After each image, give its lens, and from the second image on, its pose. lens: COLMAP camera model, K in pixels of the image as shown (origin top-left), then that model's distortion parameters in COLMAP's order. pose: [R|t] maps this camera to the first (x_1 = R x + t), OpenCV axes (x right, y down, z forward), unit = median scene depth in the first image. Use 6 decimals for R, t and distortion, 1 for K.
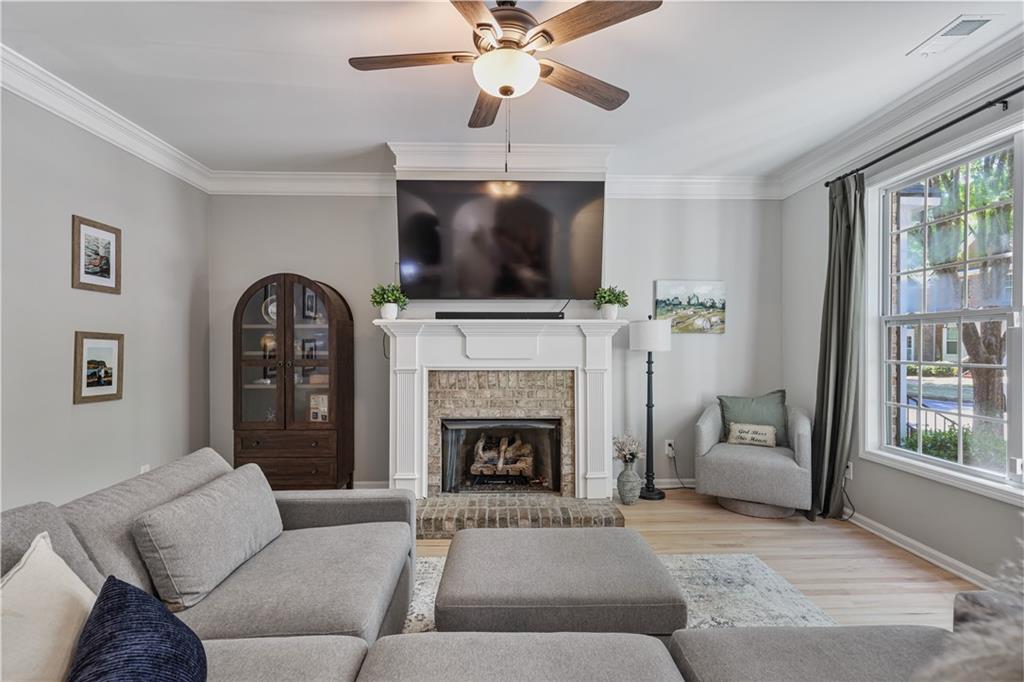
lens RADIAL K [[483.2, 0, 512.0], [0, 483.2, 341.0], [0, 0, 1]] dist [0.002571, 0.000181]
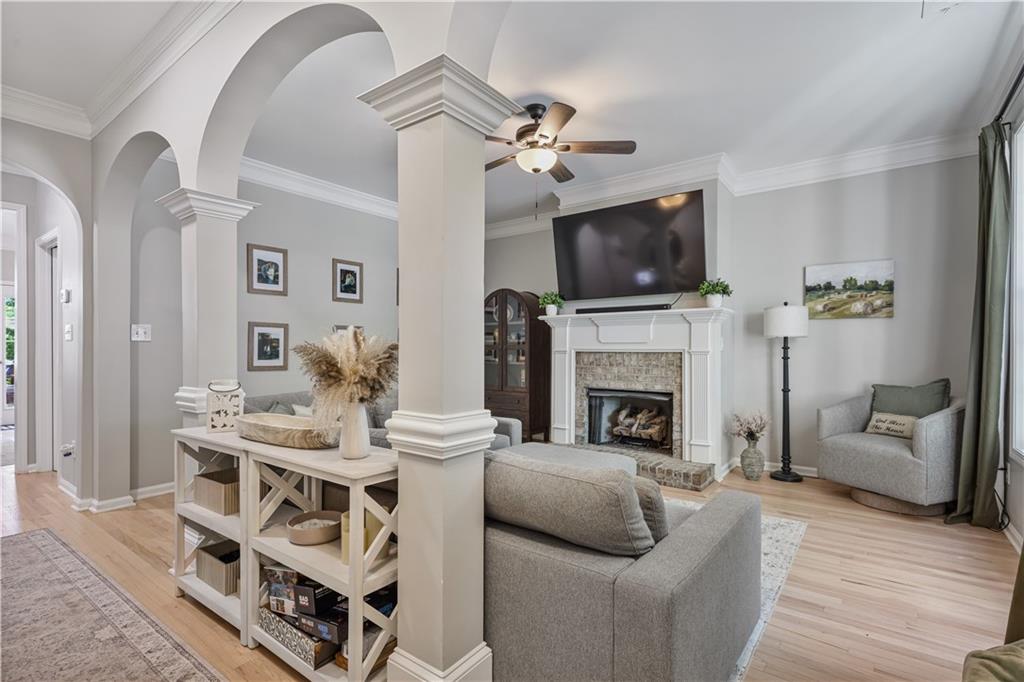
lens RADIAL K [[483.2, 0, 512.0], [0, 483.2, 341.0], [0, 0, 1]] dist [0.002571, 0.000181]
pose [[0.783014, -0.008079, -0.621951, 0.537093], [0.003136, 0.999954, -0.009041, 0.042052], [0.621996, 0.005129, 0.783004, -0.186696]]
